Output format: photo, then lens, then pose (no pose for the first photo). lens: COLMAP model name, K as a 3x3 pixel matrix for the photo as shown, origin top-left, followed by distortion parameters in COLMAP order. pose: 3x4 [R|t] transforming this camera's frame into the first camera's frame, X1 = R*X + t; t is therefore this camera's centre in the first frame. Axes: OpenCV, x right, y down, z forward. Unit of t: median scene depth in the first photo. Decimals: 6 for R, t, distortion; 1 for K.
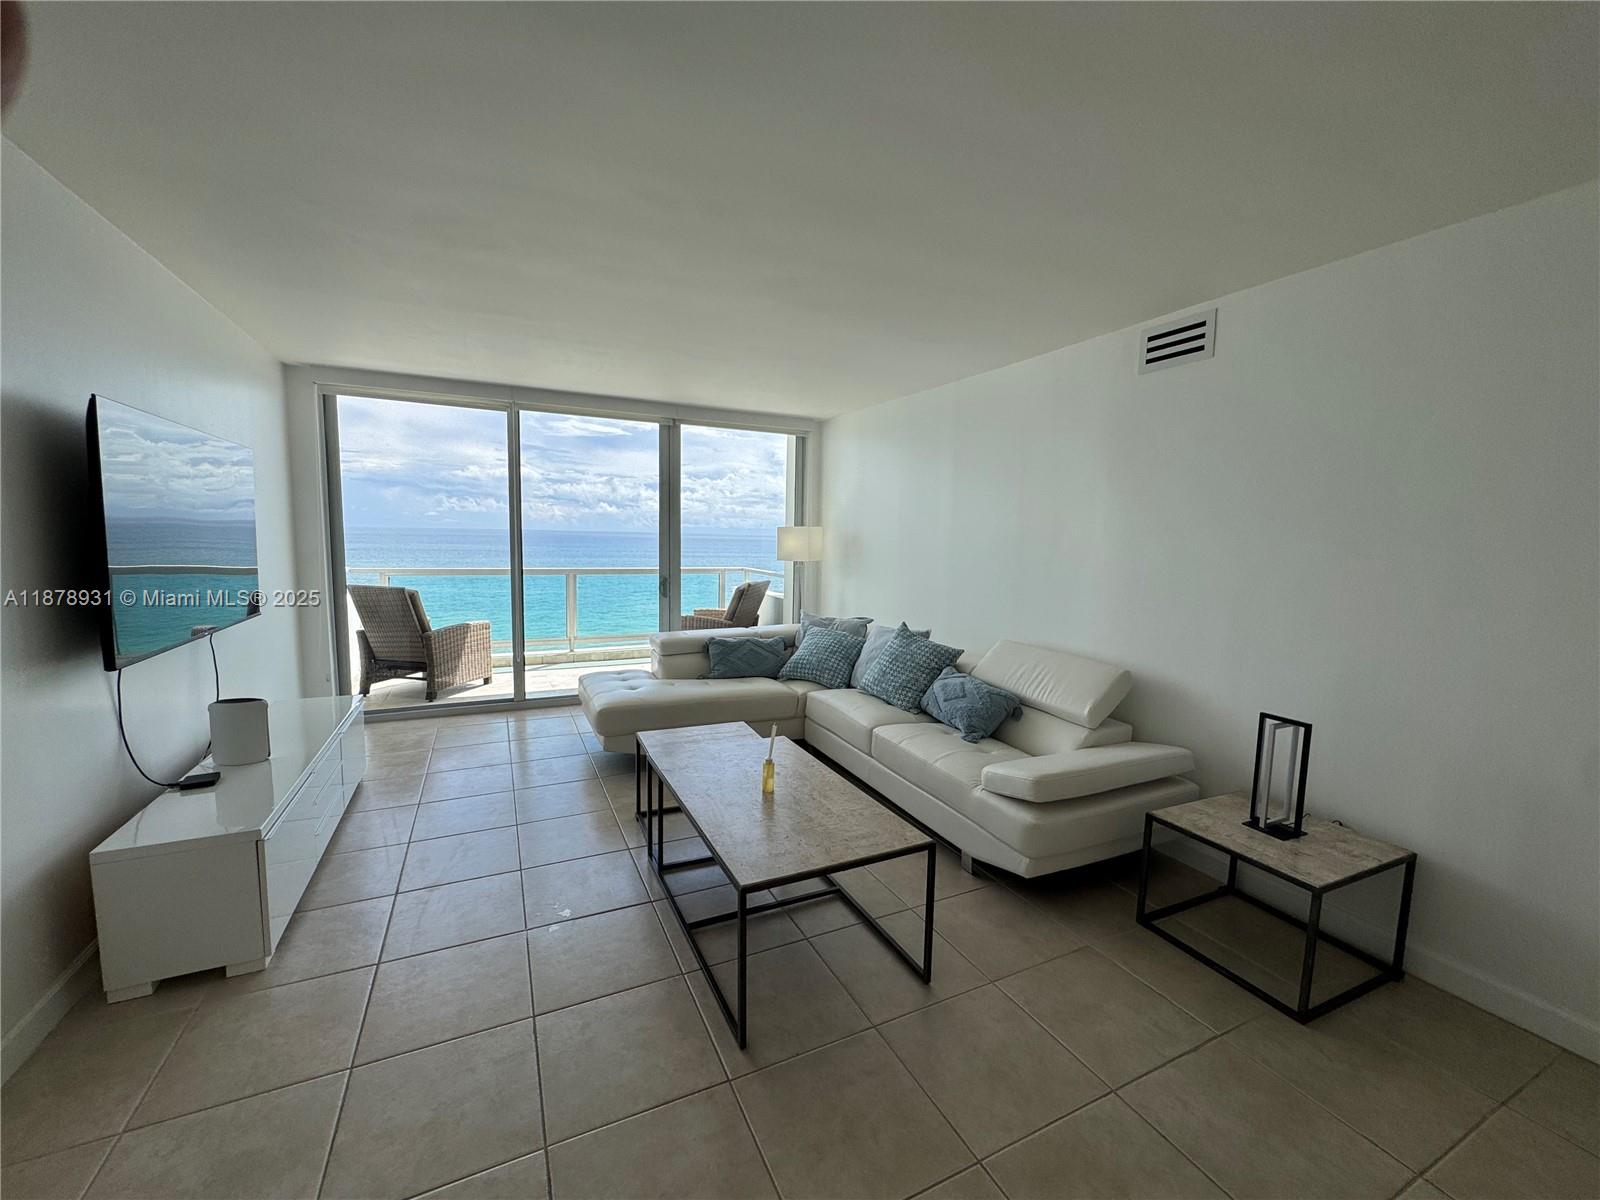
lens RADIAL K [[641.4, 0, 800.0], [0, 641.4, 600.0], [0, 0, 1]] dist [-0.001781, 0.000677]
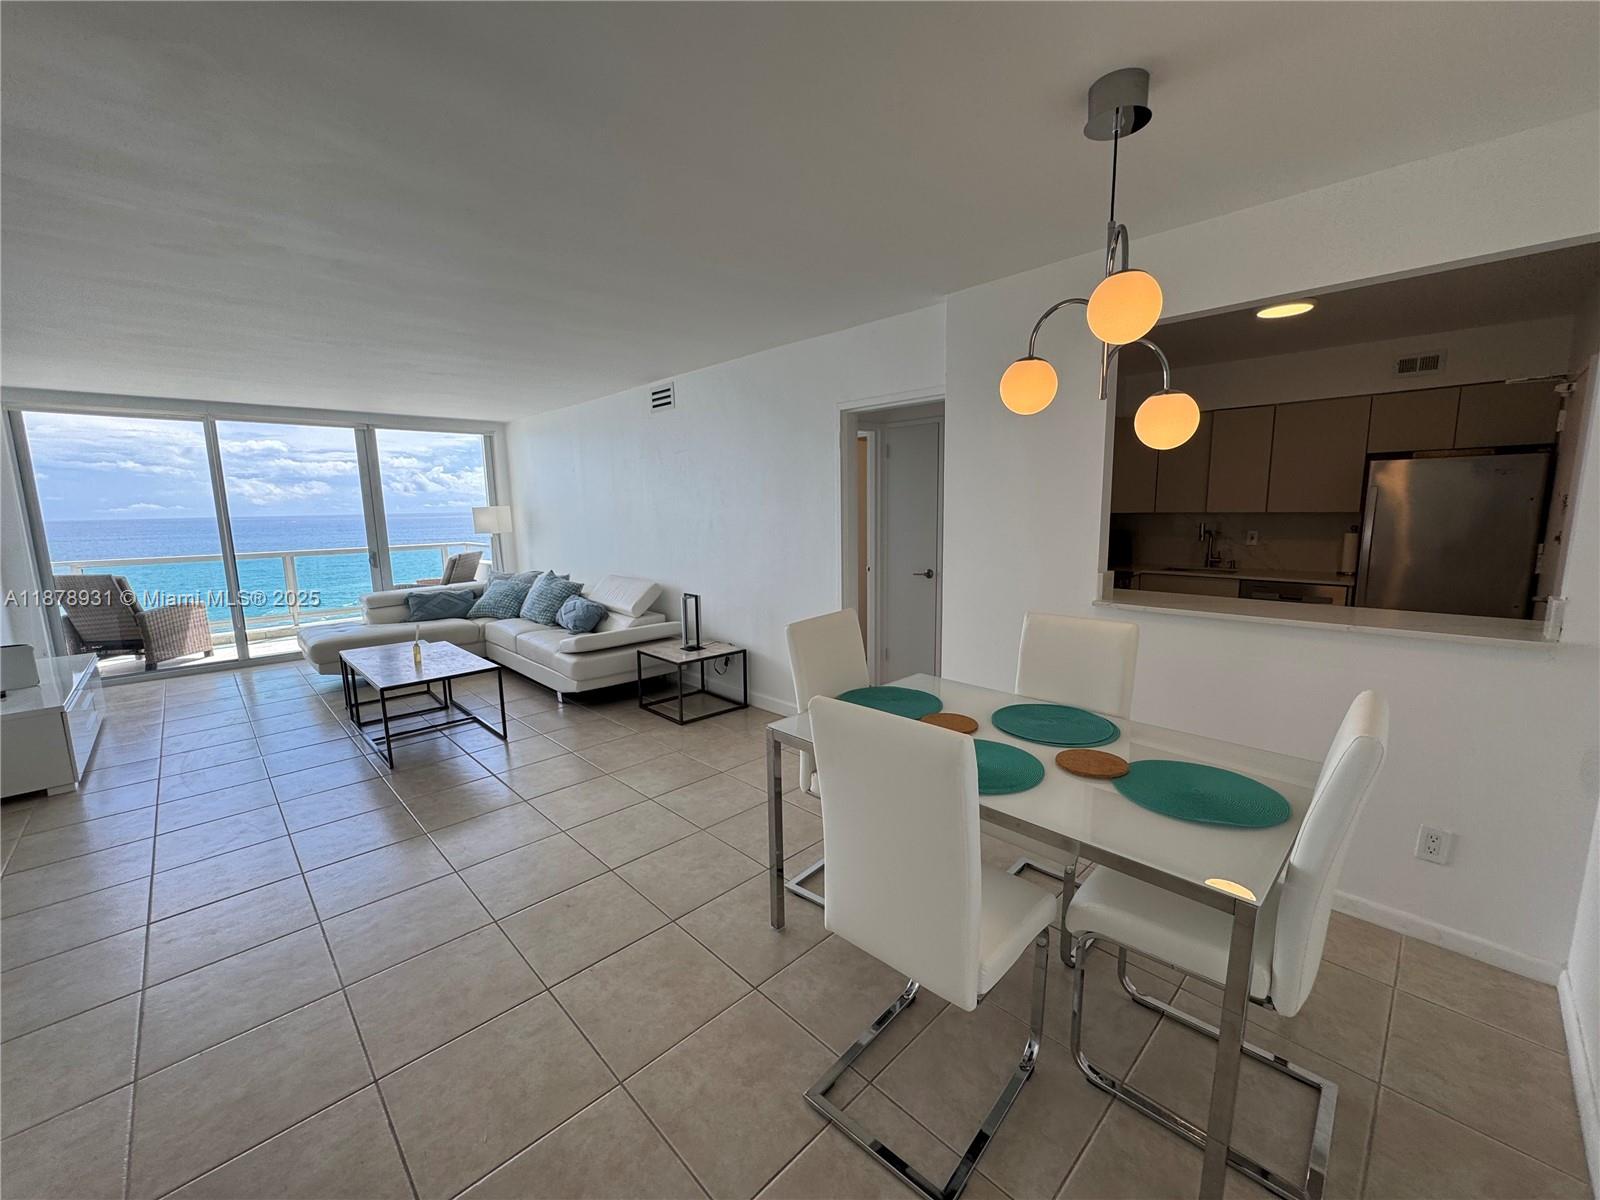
lens RADIAL K [[641.4, 0, 800.0], [0, 641.4, 600.0], [0, 0, 1]] dist [-0.001781, 0.000677]
pose [[0.949236, -0.084736, 0.302937, 0.224134], [0.071003, 0.995898, 0.056083, 0.054546], [-0.306447, -0.031726, 0.951359, -0.520844]]
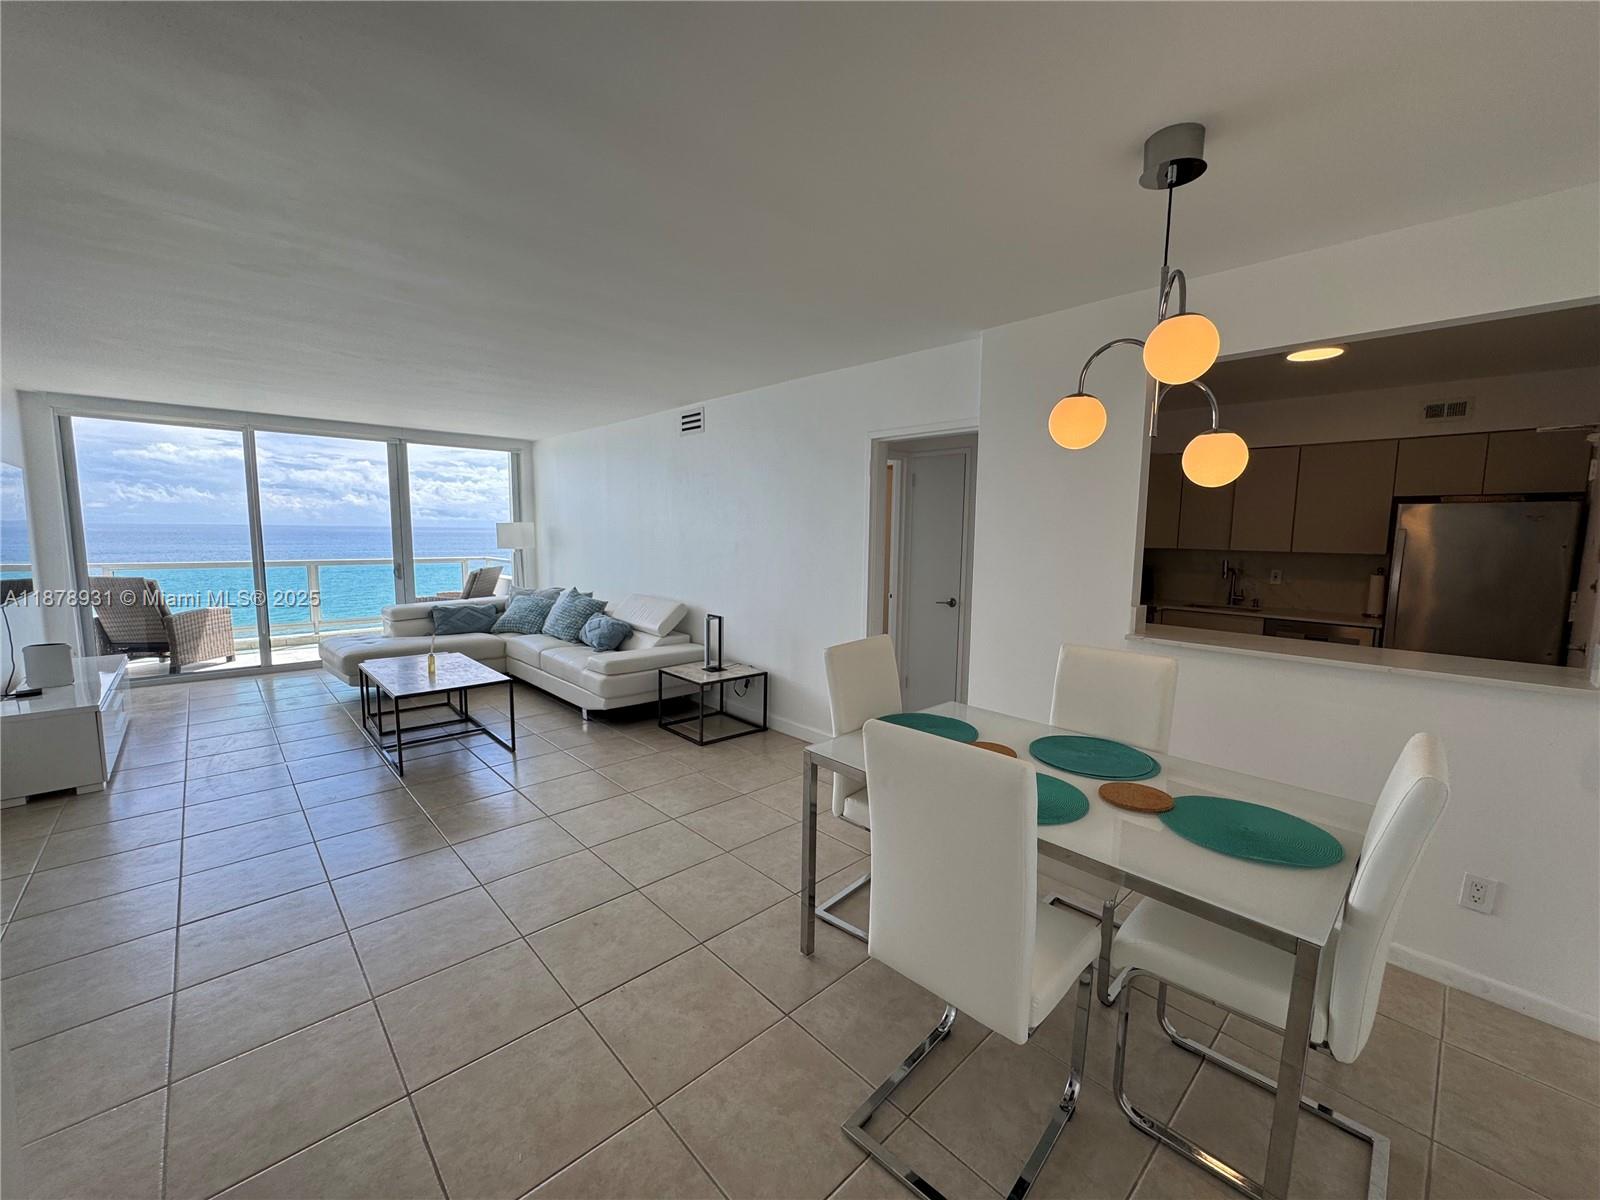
lens RADIAL K [[641.4, 0, 800.0], [0, 641.4, 600.0], [0, 0, 1]] dist [-0.001781, 0.000677]
pose [[0.954631, -0.042648, 0.294721, 0.198772], [0.039431, 0.999080, 0.016855, 0.053983], [-0.295169, -0.004469, 0.955435, -0.518530]]
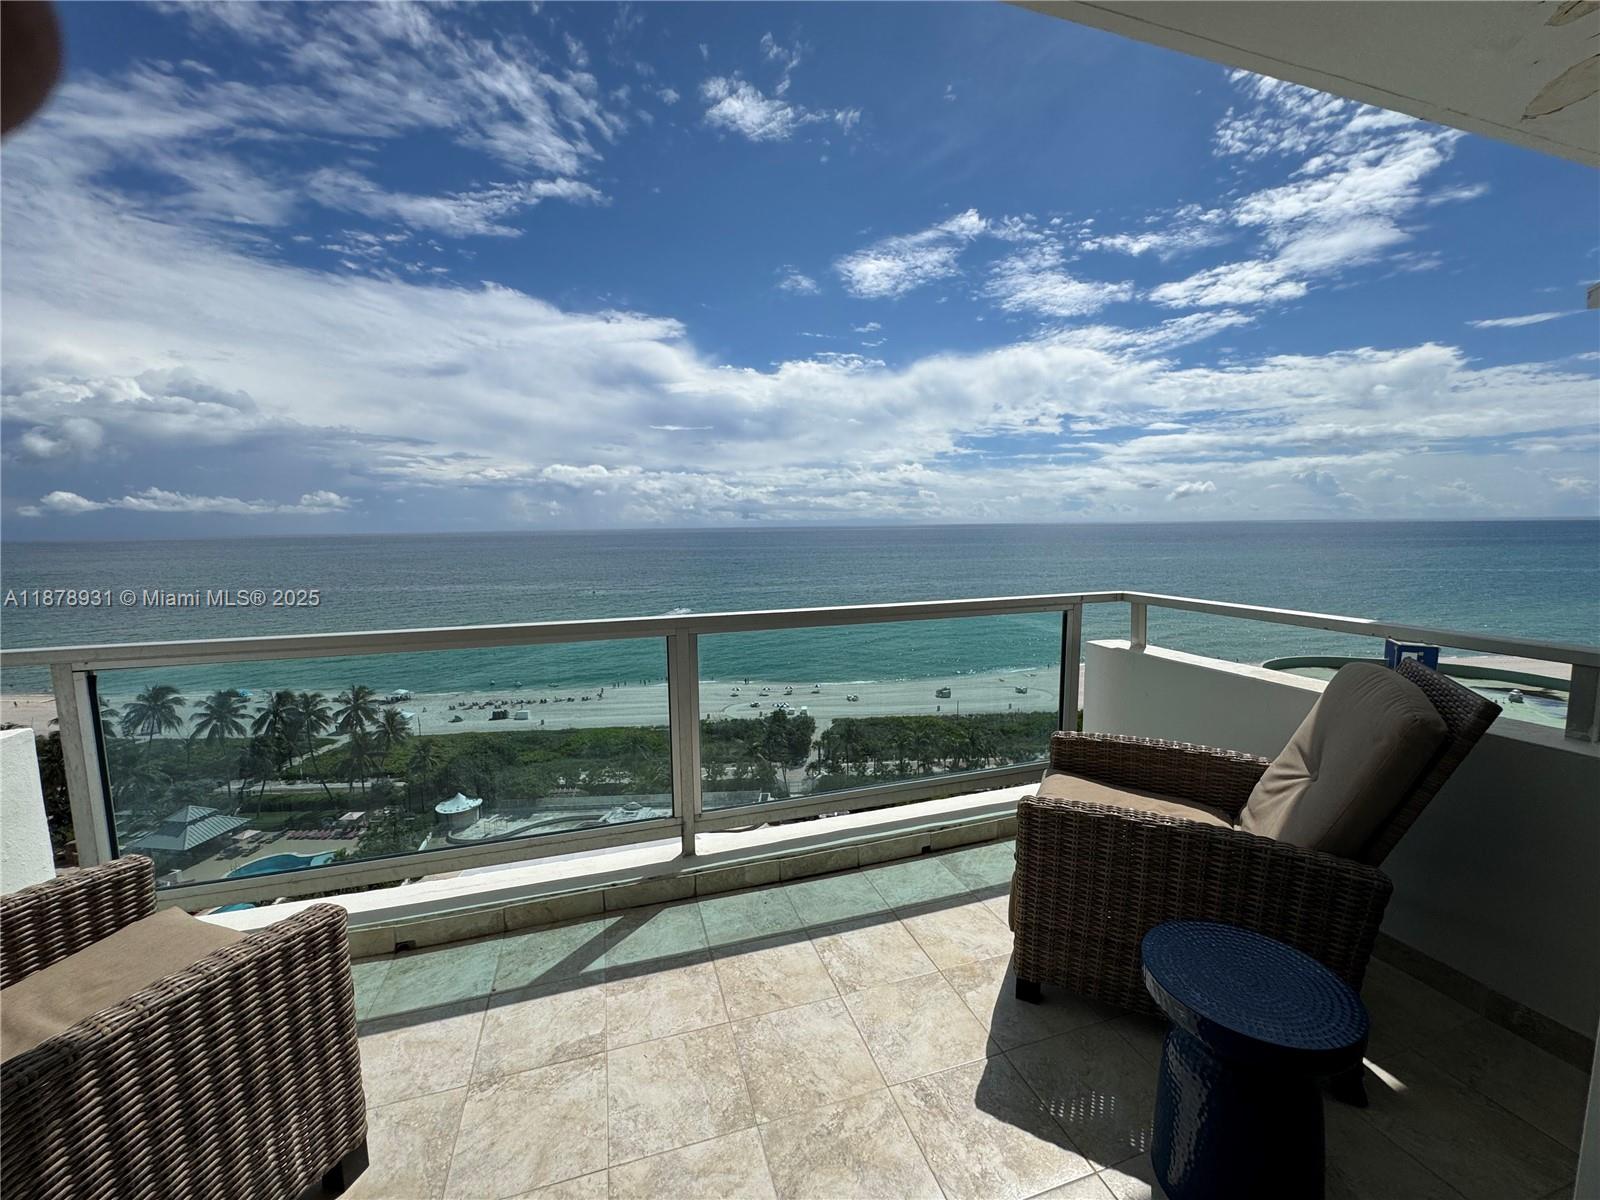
lens RADIAL K [[641.4, 0, 800.0], [0, 641.4, 600.0], [0, 0, 1]] dist [-0.001781, 0.000677]
pose [[0.988931, -0.018202, -0.147255, -0.379676], [0.020200, 0.999723, 0.012087, -0.091626], [0.146994, -0.014927, 0.989025, 1.043850]]
